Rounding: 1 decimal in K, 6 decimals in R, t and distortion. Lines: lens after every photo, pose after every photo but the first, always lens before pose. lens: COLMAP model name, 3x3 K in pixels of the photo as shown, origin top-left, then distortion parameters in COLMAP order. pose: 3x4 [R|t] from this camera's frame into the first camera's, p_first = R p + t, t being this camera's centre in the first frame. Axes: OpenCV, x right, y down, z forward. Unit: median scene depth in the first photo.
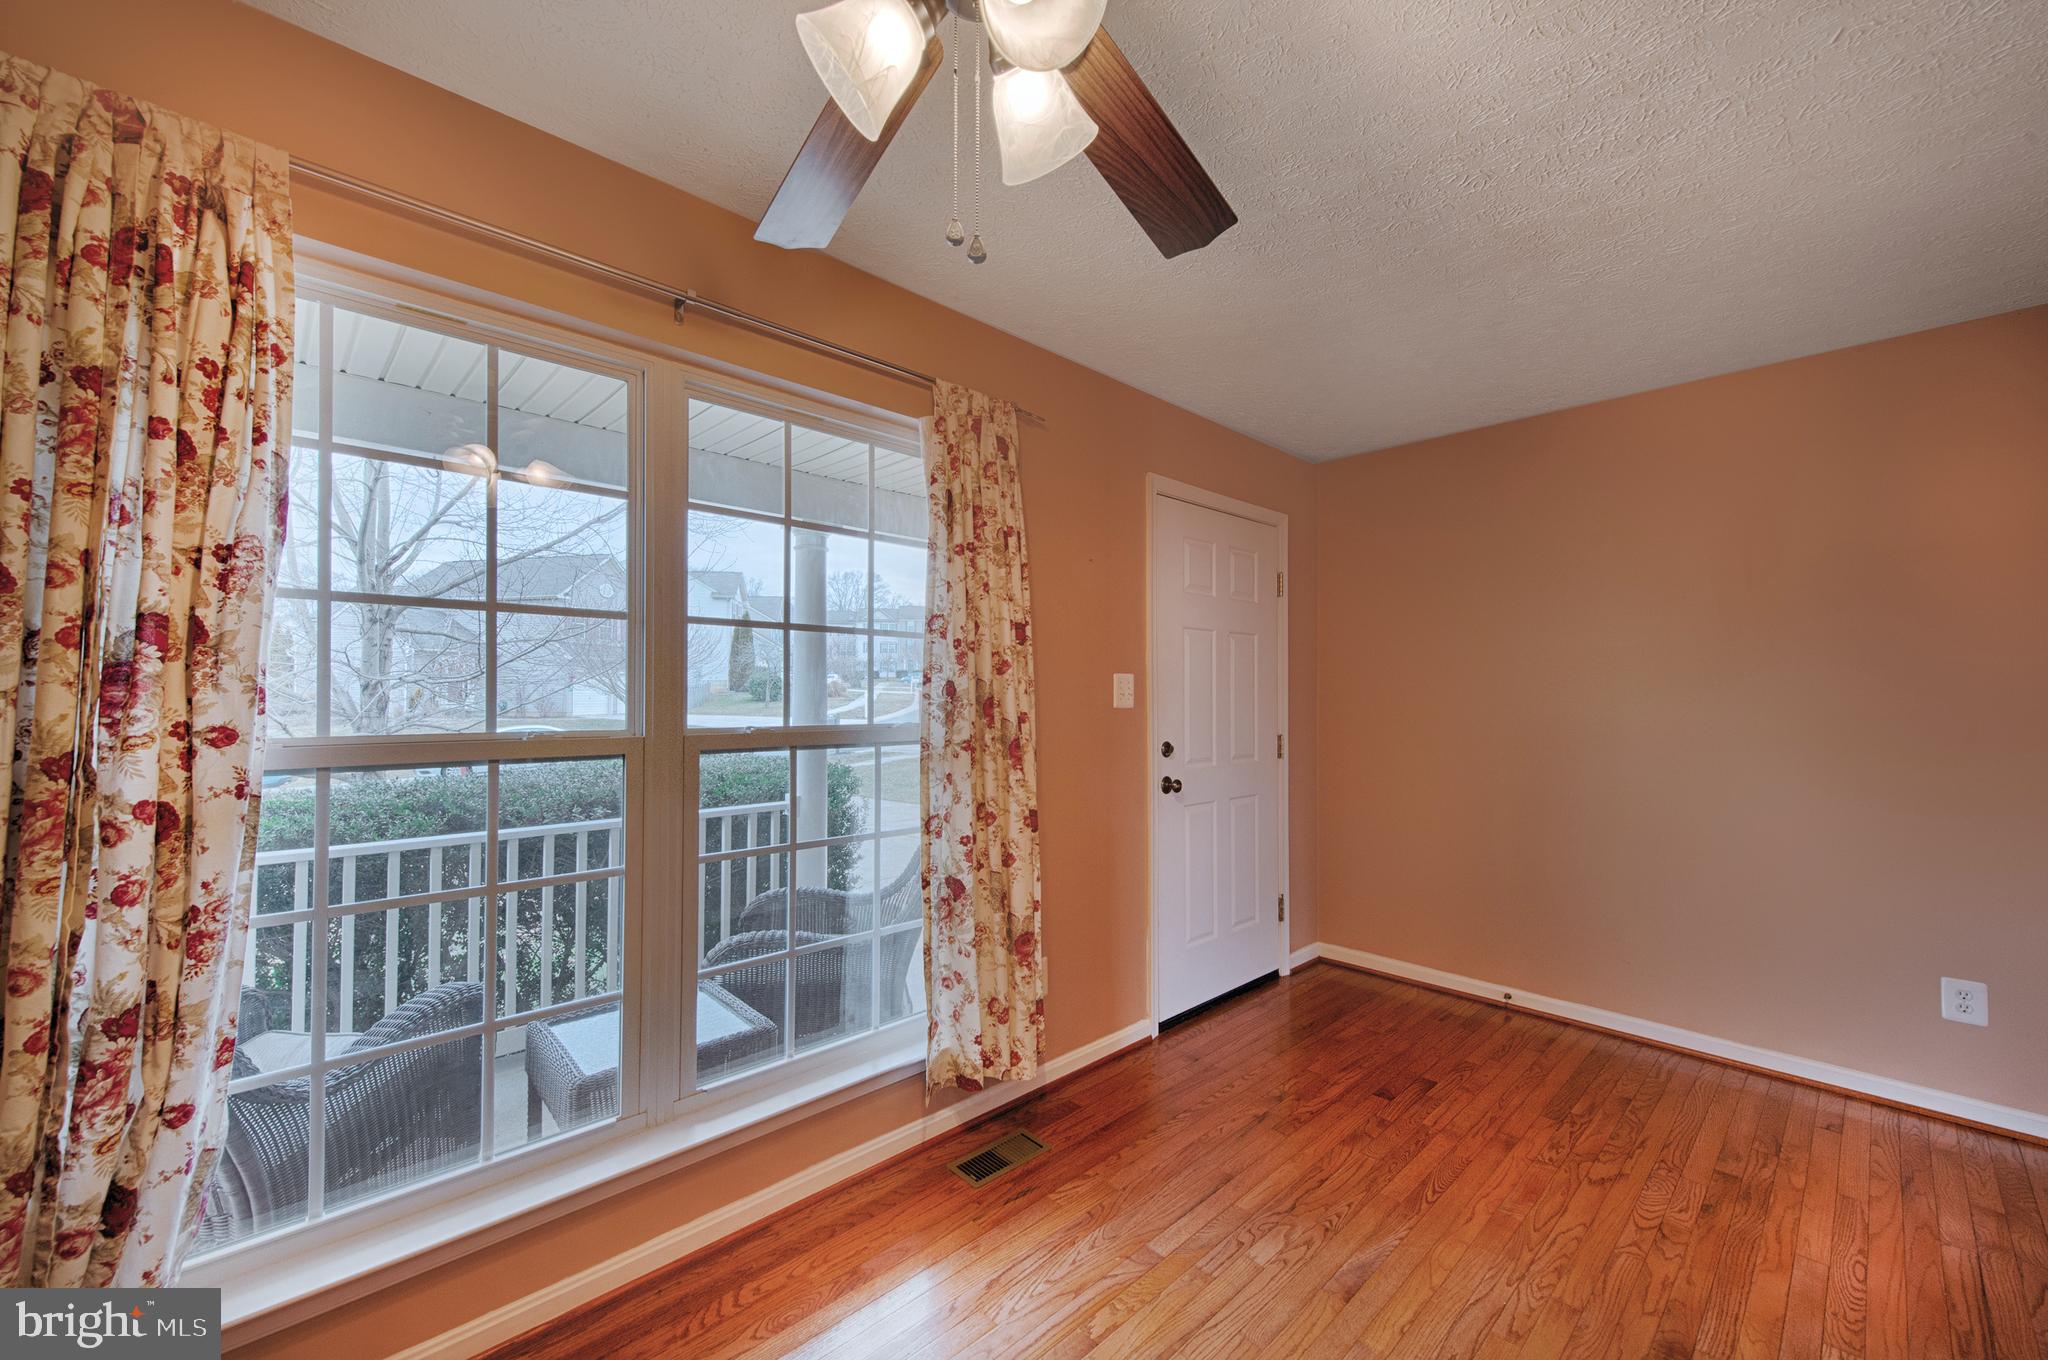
lens RADIAL K [[812.7, 0, 1022.7], [0, 812.7, 666.2], [0, 0, 1]] dist [0.001903, 0.000301]
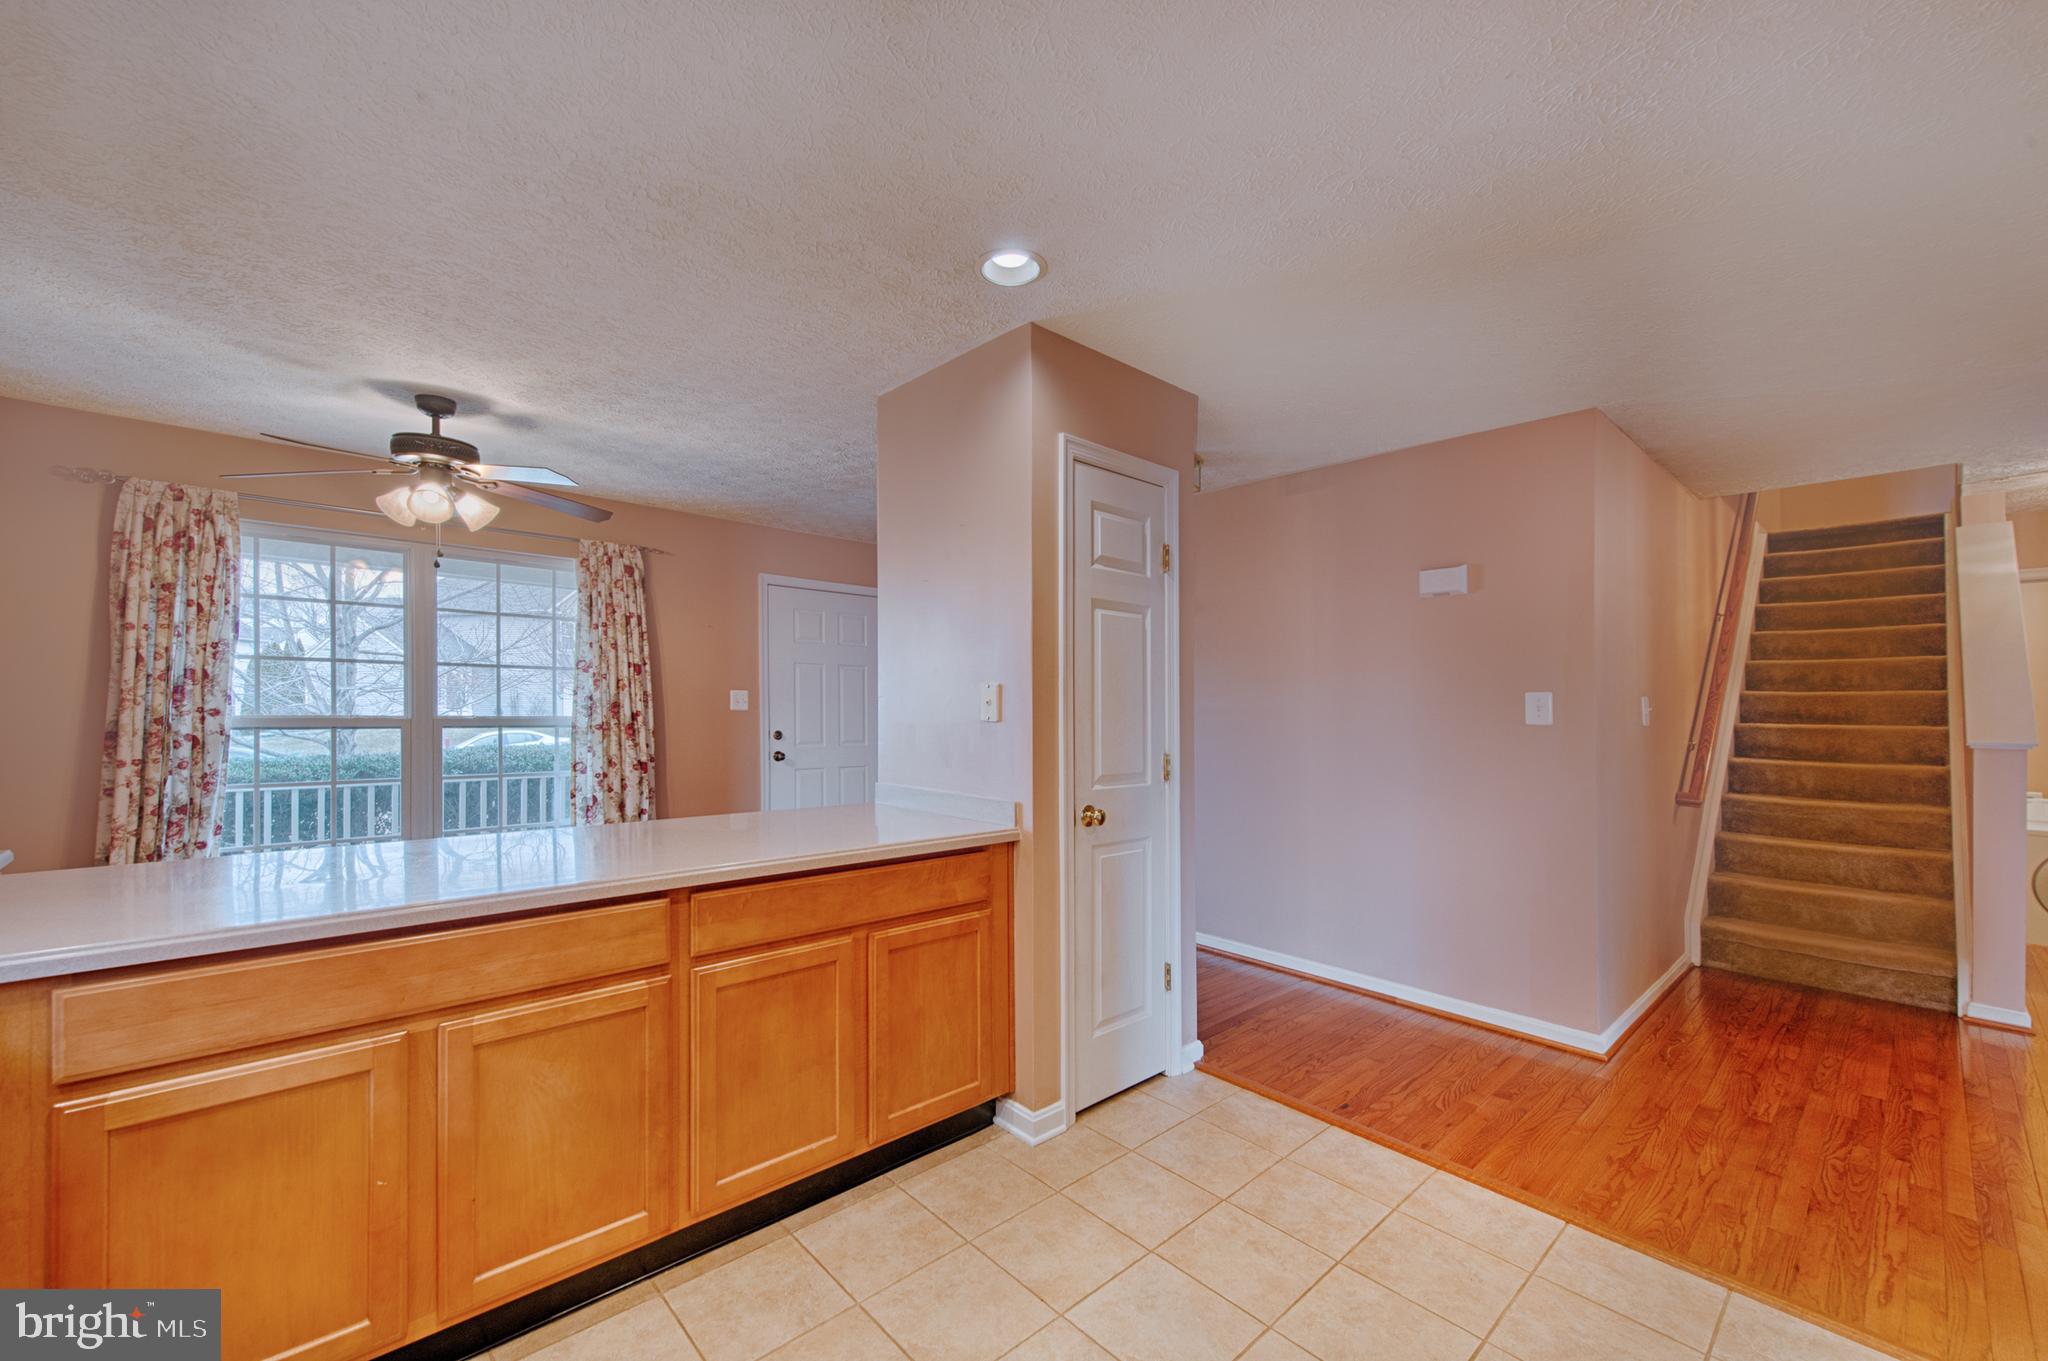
lens RADIAL K [[812.7, 0, 1022.9], [0, 812.7, 697.2], [0, 0, 1]] dist [0.001903, 0.000301]
pose [[0.999846, 0.006418, -0.016312, 1.822155], [-0.006070, 0.999754, 0.021325, -0.041362], [0.016444, -0.021223, 0.999640, -1.734264]]
